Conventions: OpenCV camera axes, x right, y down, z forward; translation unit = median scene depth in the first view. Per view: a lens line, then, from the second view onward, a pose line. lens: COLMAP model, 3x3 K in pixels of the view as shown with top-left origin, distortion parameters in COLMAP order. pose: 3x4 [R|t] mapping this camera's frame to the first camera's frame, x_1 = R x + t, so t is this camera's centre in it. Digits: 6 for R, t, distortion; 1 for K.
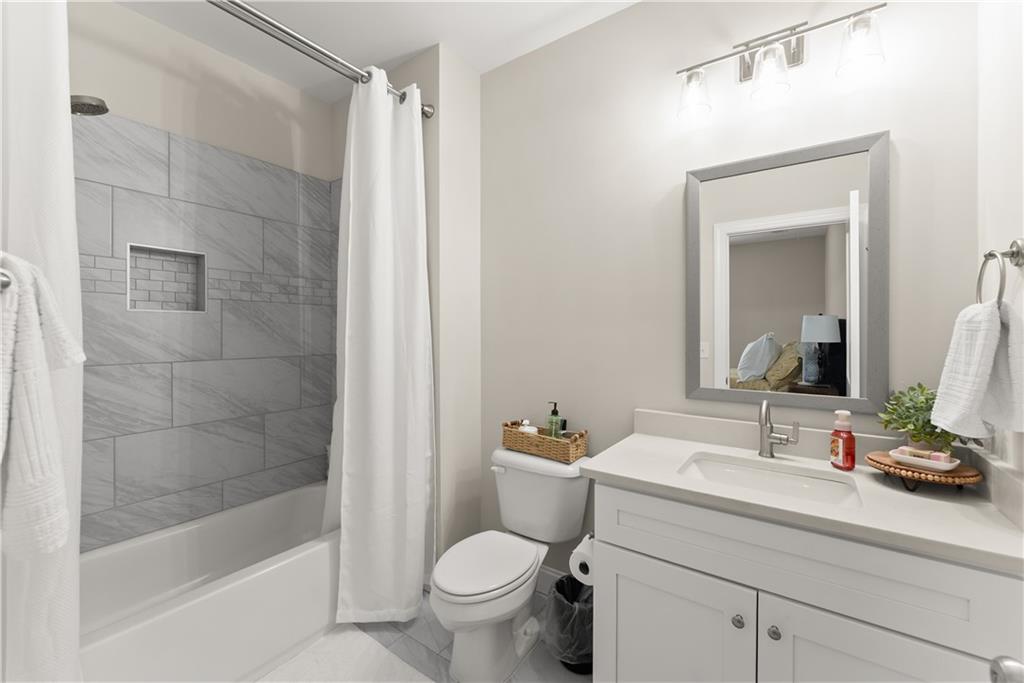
lens RADIAL K [[423.0, 0, 512.0], [0, 423.0, 341.5], [0, 0, 1]] dist [-0.001967, -0.000121]
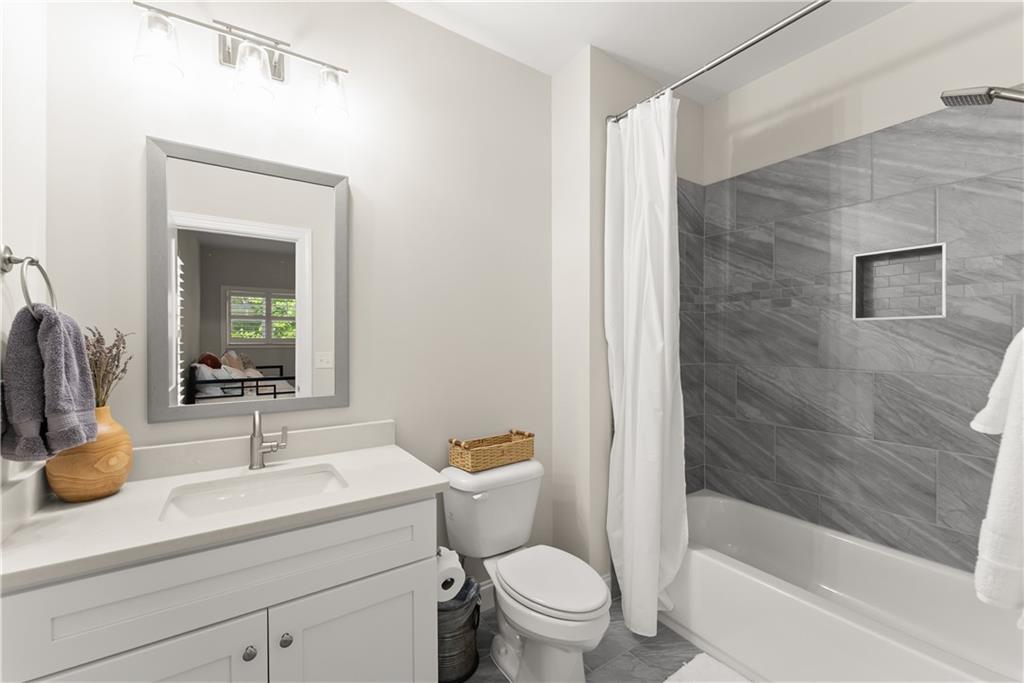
lens RADIAL K [[433.0, 0, 514.8], [0, 433.0, 344.4], [0, 0, 1]] dist [0.040533, -0.018503]
pose [[0.382402, -0.014841, 0.923877, -0.099418], [0.025009, 0.999671, 0.005707, -0.002566], [-0.923657, 0.020923, 0.382648, 0.066575]]
